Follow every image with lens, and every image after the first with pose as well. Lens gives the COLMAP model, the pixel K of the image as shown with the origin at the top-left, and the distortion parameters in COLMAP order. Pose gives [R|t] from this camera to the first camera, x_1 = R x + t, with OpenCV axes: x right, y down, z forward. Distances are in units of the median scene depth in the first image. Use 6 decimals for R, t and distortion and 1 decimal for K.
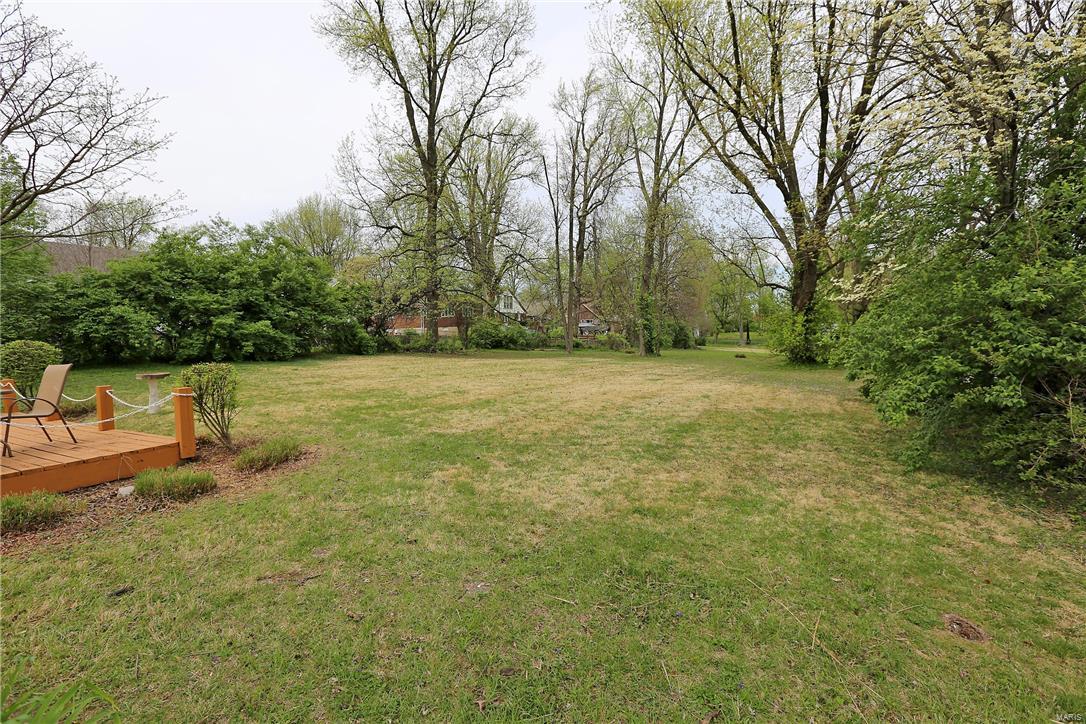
lens RADIAL K [[504.1, 0, 543.0], [0, 504.1, 362.0], [0, 0, 1]] dist [-0.001013, -0.000036]
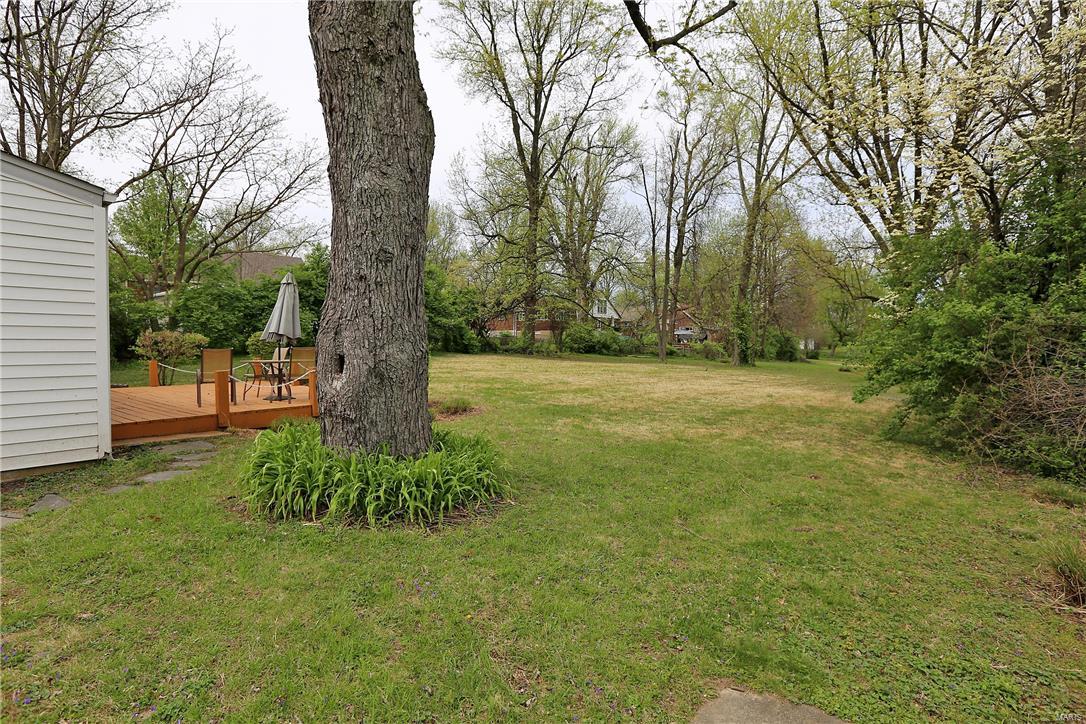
lens RADIAL K [[592.2, 0, 546.9], [0, 592.2, 343.4], [0, 0, 1]] dist [-0.037413, 0.000072]
pose [[0.987263, 0.031740, -0.155897, 0.007819], [-0.039576, 0.998091, -0.047420, 0.012879], [0.154094, 0.052985, 0.986634, -0.179088]]
